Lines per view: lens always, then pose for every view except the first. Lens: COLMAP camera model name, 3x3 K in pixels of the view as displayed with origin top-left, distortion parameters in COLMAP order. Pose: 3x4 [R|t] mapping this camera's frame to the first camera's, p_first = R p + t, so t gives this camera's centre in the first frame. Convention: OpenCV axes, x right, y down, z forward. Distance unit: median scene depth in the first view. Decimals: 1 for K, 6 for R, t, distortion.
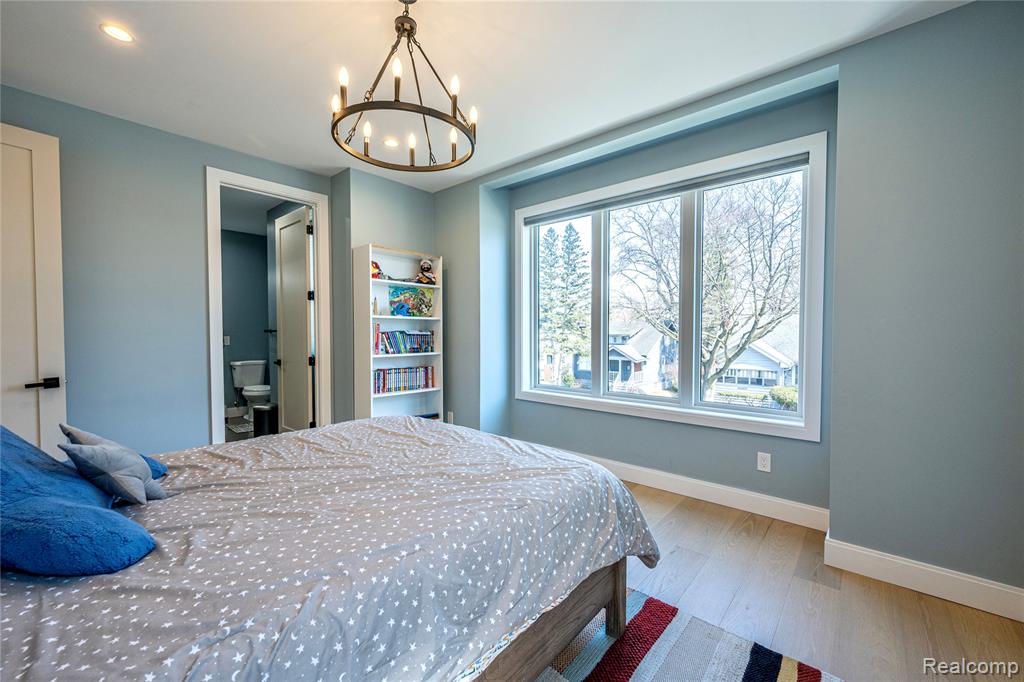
lens RADIAL K [[405.8, 0, 517.4], [0, 405.8, 339.4], [0, 0, 1]] dist [-0.000526, 0.000171]
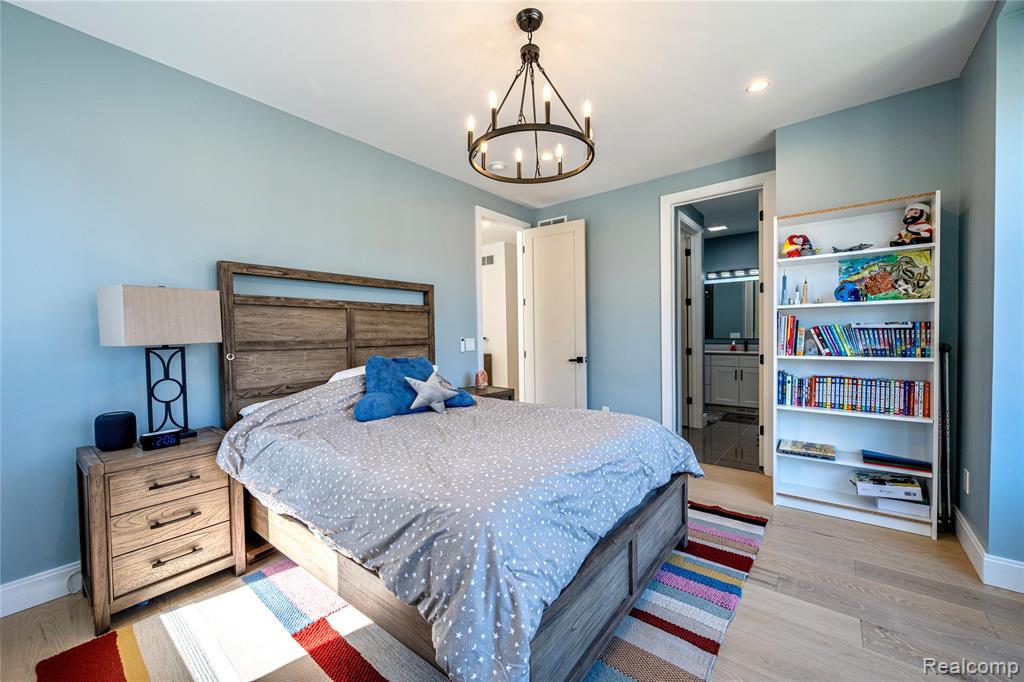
lens RADIAL K [[405.8, 0, 516.6], [0, 405.8, 343.2], [0, 0, 1]] dist [-0.000526, 0.000171]
pose [[0.038740, 0.026302, -0.998903, 0.377315], [0.005112, 0.999635, 0.026520, -0.008957], [0.999236, -0.006134, 0.038591, 0.404198]]
